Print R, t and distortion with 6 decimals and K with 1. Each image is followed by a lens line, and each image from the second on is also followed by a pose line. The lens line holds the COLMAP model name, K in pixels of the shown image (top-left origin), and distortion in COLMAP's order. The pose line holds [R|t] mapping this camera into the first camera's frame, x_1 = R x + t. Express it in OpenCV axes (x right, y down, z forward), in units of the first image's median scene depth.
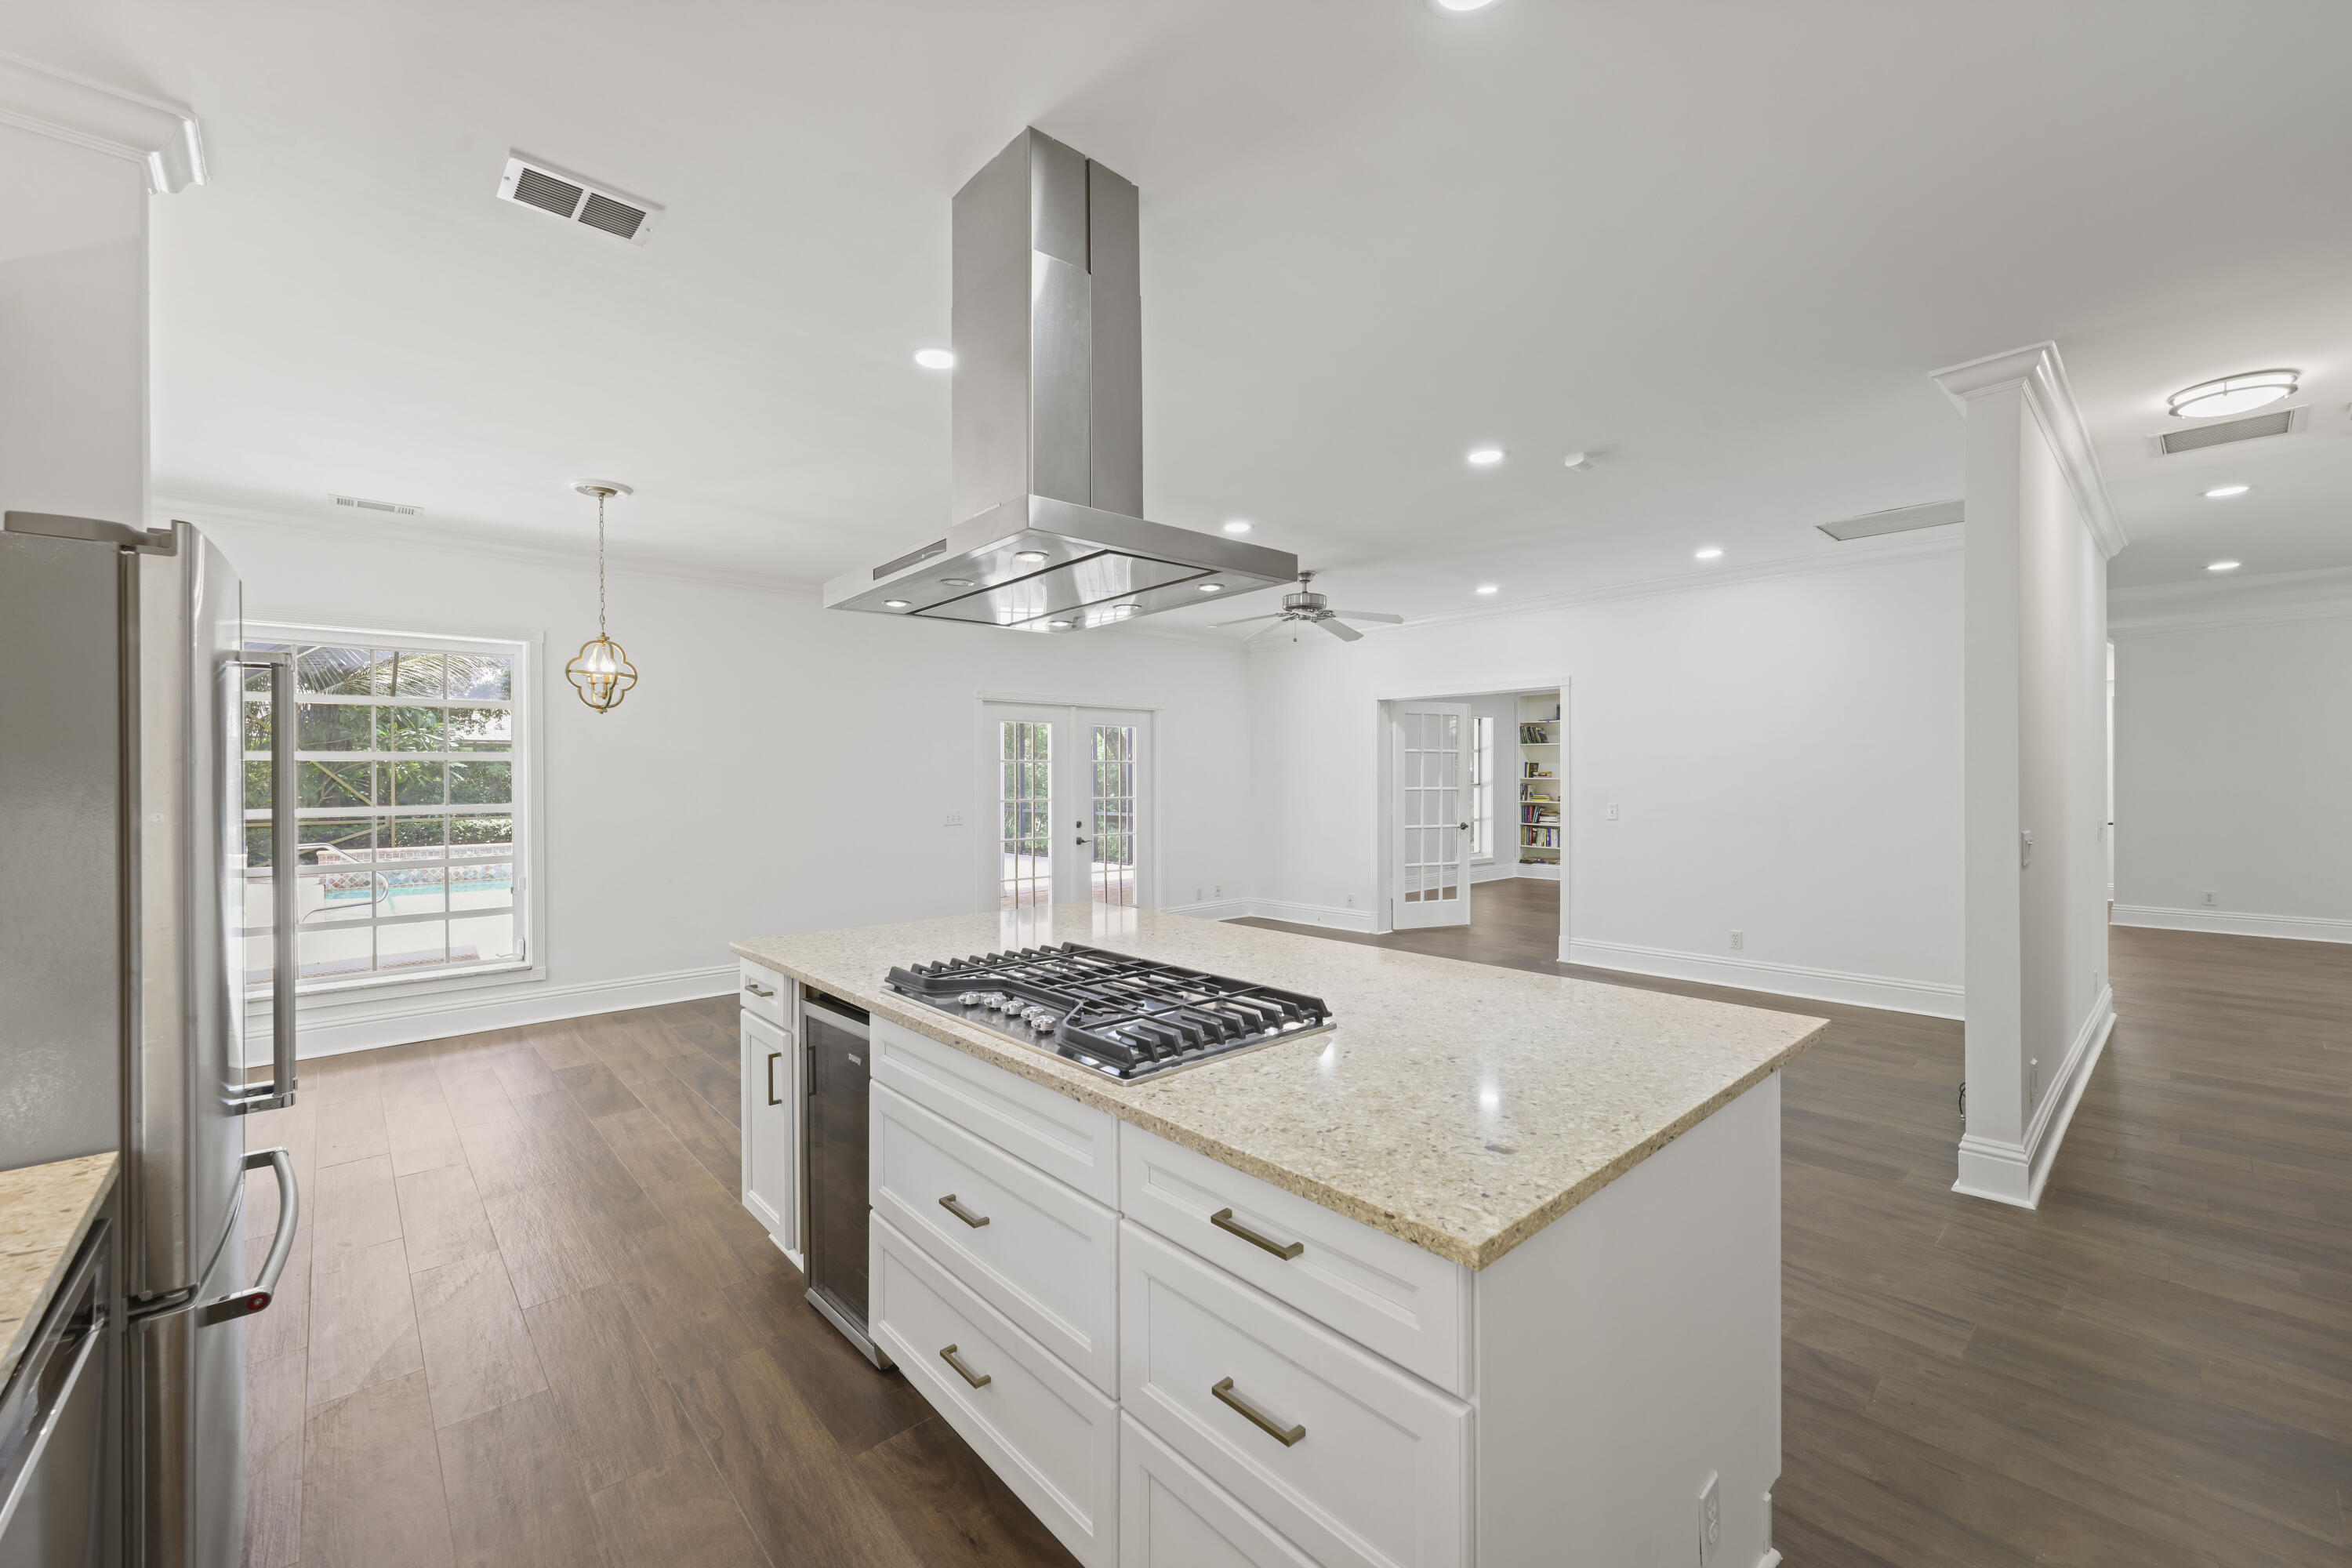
lens RADIAL K [[935.5, 0, 1191.4], [0, 935.5, 779.3], [0, 0, 1]] dist [0.001354, 0.000089]
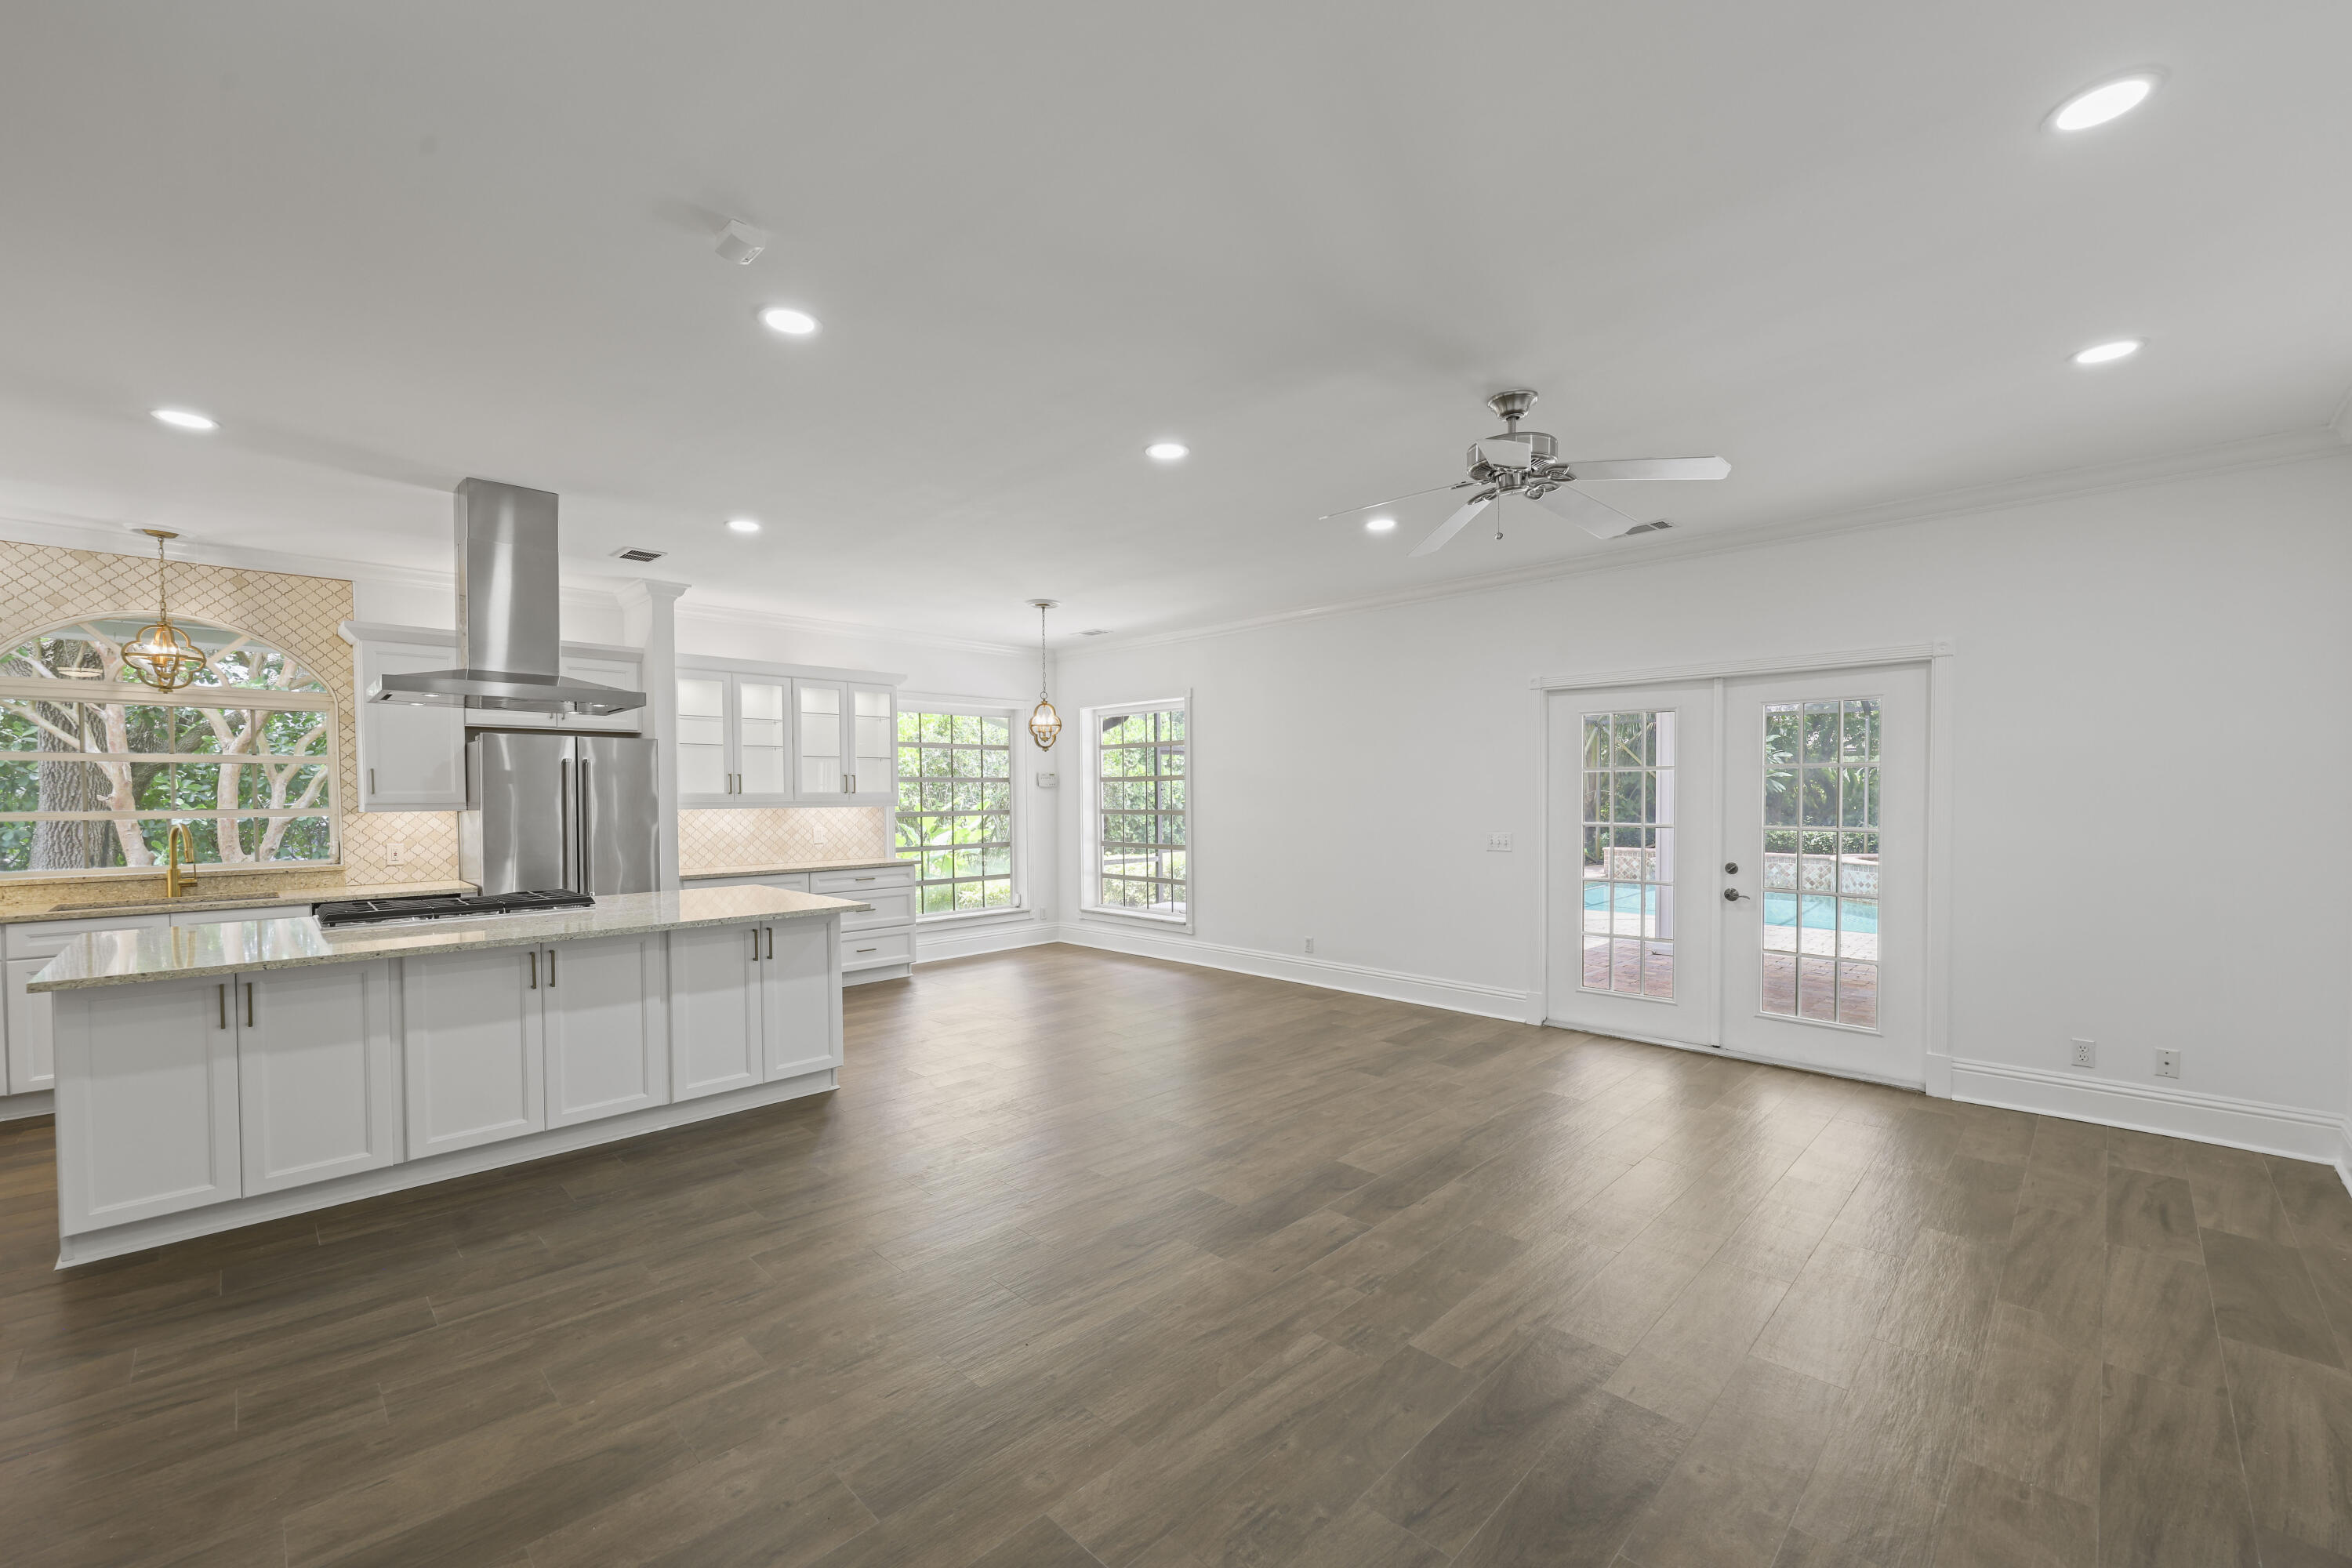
lens RADIAL K [[935.5, 0, 1169.2], [0, 935.5, 801.9], [0, 0, 1]] dist [0.001354, 0.000089]
pose [[0.034880, 0.016764, -0.999251, 0.428775], [0.002584, 0.999854, 0.016865, -0.006035], [0.999388, -0.003170, 0.034831, 0.538784]]
